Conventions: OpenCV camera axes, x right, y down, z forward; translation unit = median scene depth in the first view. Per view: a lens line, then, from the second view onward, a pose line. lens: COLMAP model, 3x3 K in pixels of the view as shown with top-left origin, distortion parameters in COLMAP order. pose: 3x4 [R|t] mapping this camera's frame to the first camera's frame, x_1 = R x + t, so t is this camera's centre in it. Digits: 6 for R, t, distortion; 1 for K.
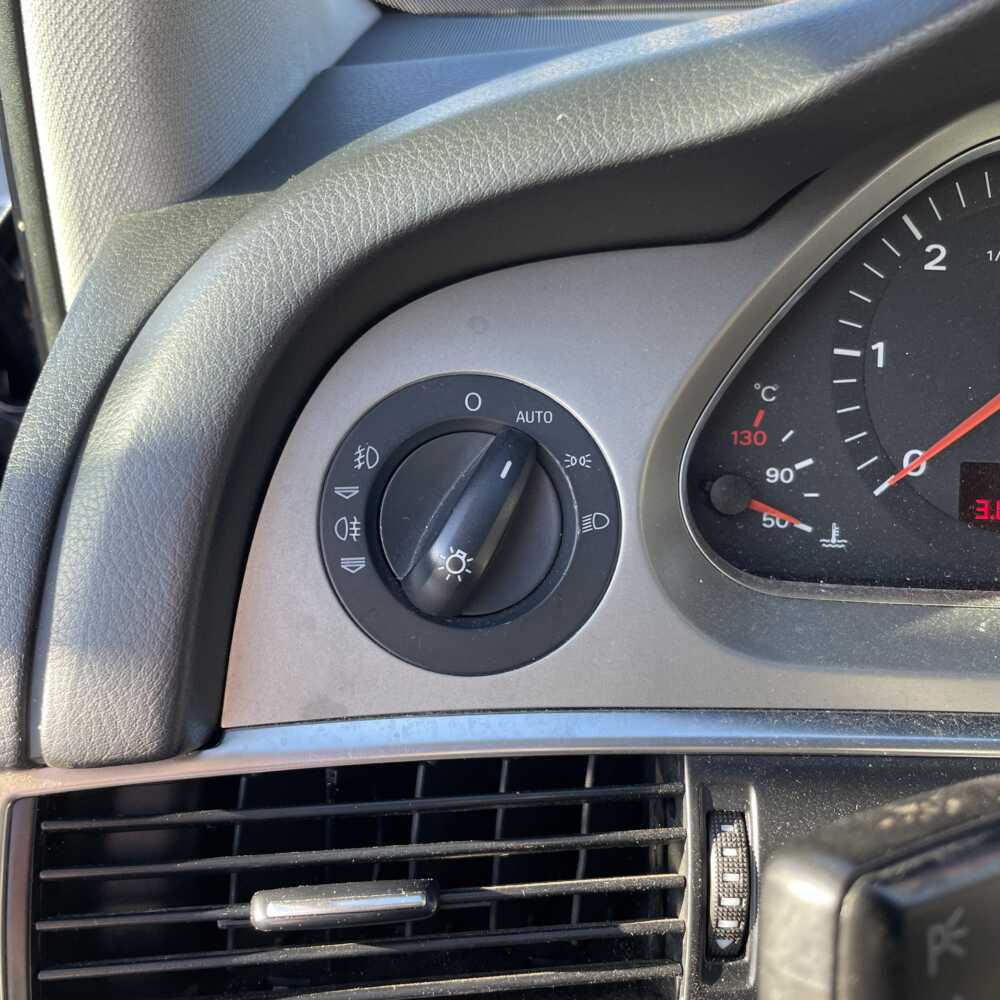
lens RADIAL K [[1005.7, 0, 500.0], [0, 1005.7, 500.0], [0, 0, 1]] dist [0.111935, -0.173329]
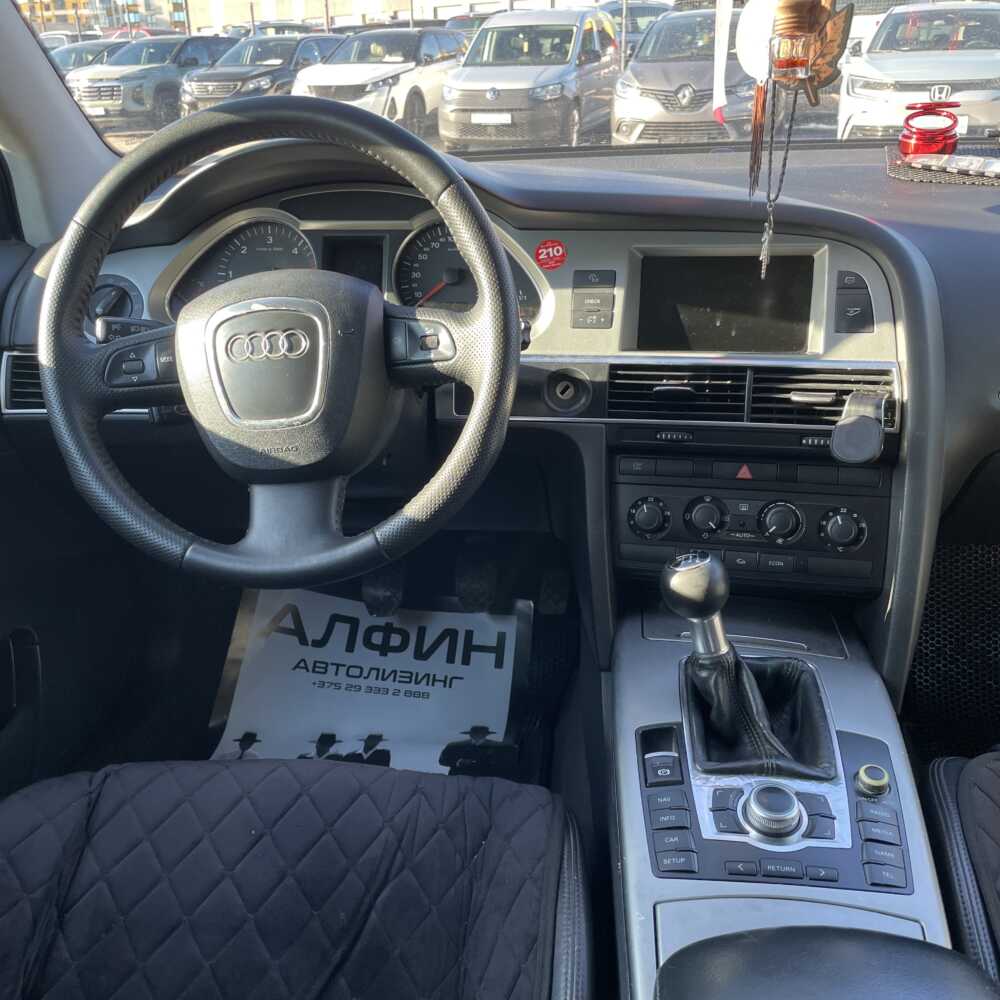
lens RADIAL K [[1005.7, 0, 500.0], [0, 1005.7, 500.0], [0, 0, 1]] dist [0.111935, -0.173329]
pose [[0.997670, -0.014534, -0.066656, 1.676100], [0.011099, 0.998605, -0.051621, 0.952499], [0.067313, 0.050761, 0.996440, -2.832861]]
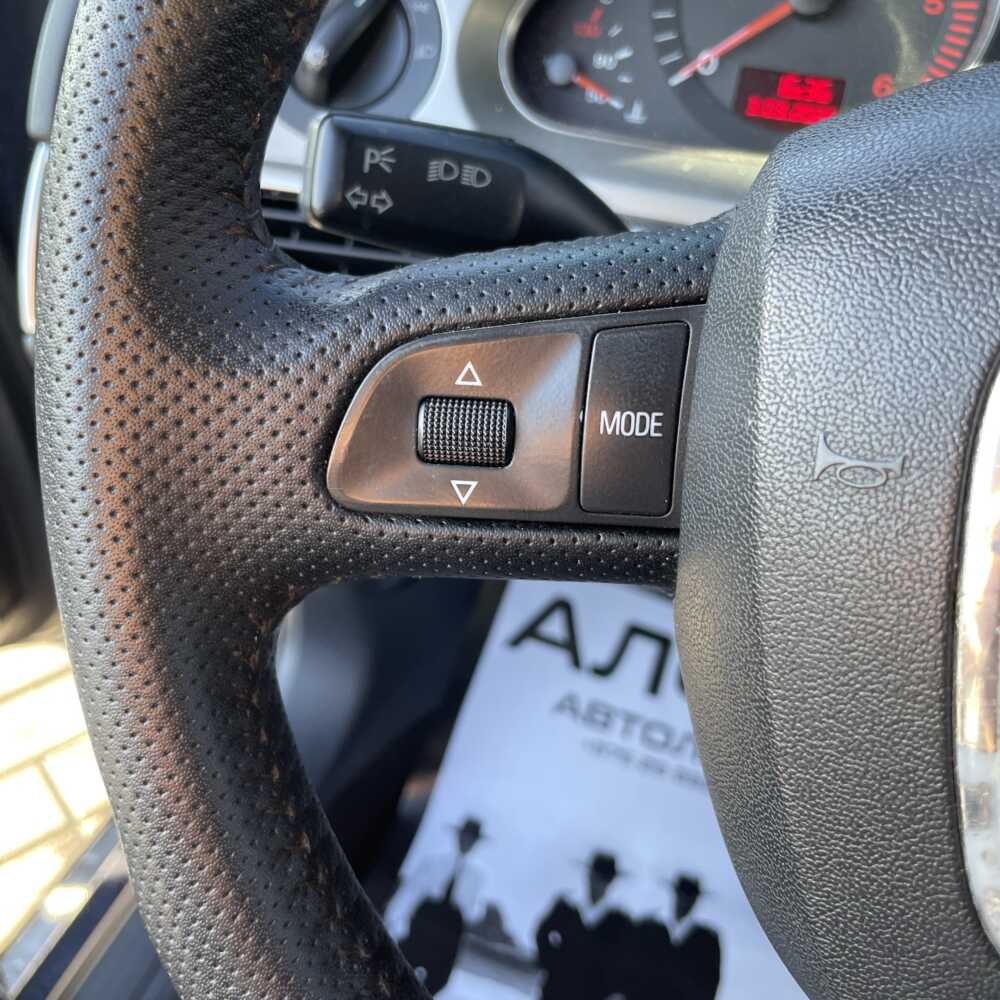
lens RADIAL K [[1035.3, 0, 496.1], [0, 1035.3, 484.4], [0, 0, 1]] dist [0.098173, -0.187922]
pose [[0.963442, 0.183147, -0.195543, 0.513647], [-0.144823, 0.970049, 0.195014, 0.272512], [0.225403, -0.159565, 0.961110, -0.467091]]
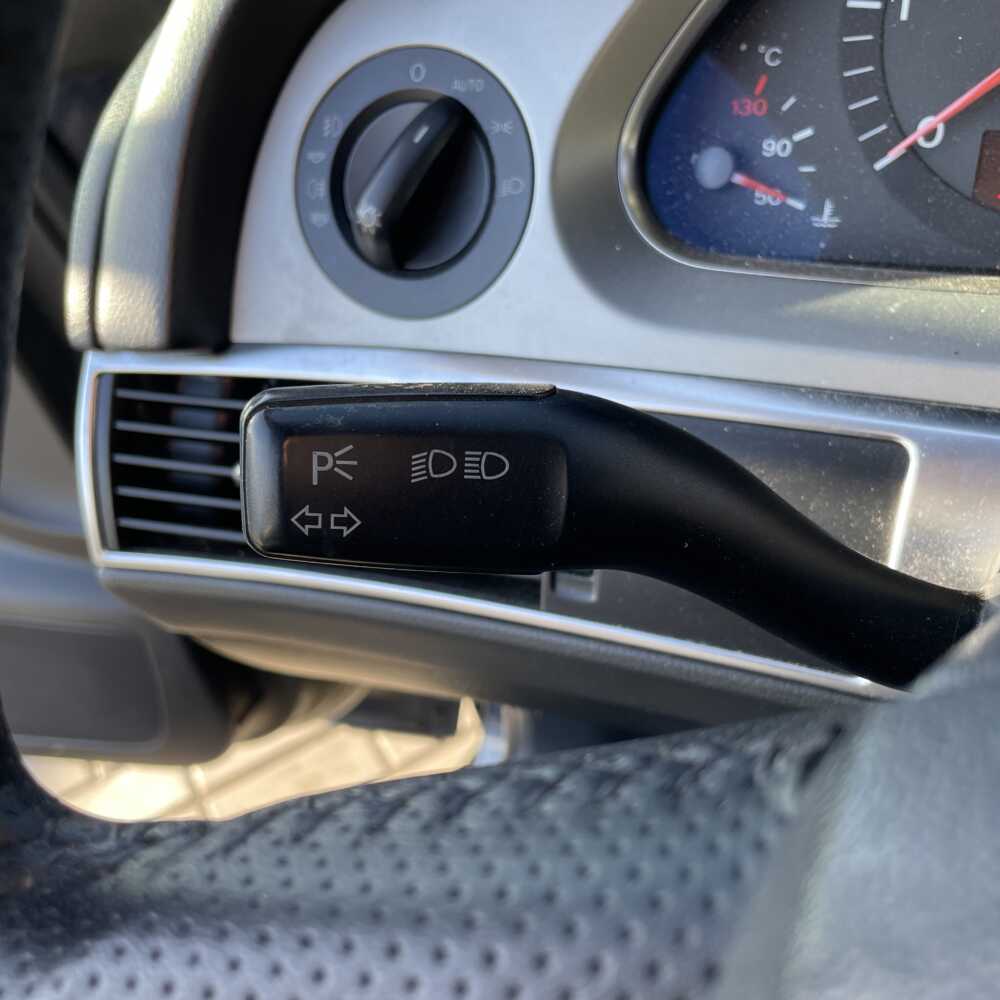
lens RADIAL K [[1024.7, 0, 500.0], [0, 1024.7, 500.0], [0, 0, 1]] dist [0.071369, -0.131402]
pose [[0.876559, 0.145498, -0.458774, 0.544830], [-0.027477, 0.966784, 0.254112, 0.056692], [0.480509, -0.210139, 0.851442, -0.031265]]
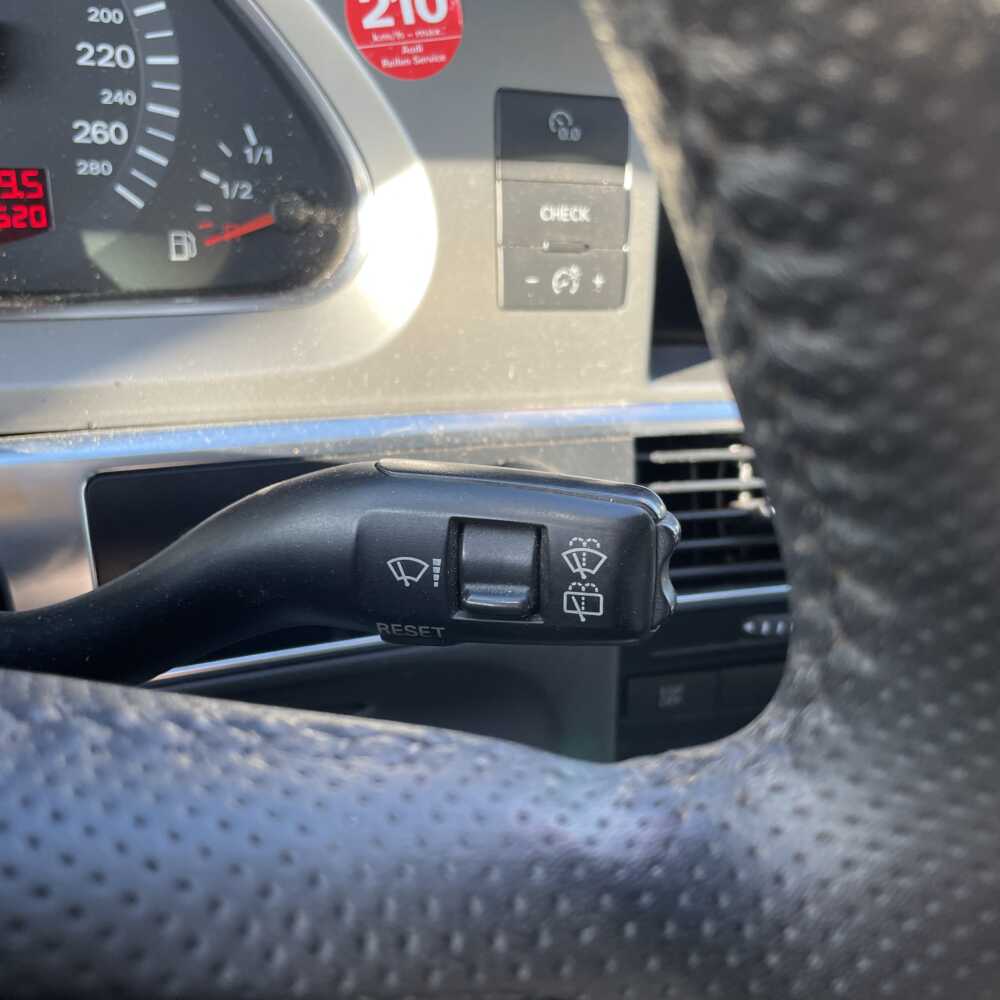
lens RADIAL K [[1024.7, 0, 500.0], [0, 1024.7, 500.0], [0, 0, 1]] dist [0.071369, -0.131402]
pose [[0.863134, -0.175195, 0.473610, 1.158767], [0.033305, 0.955596, 0.292793, 0.021435], [-0.503876, -0.236946, 0.830642, -0.145148]]
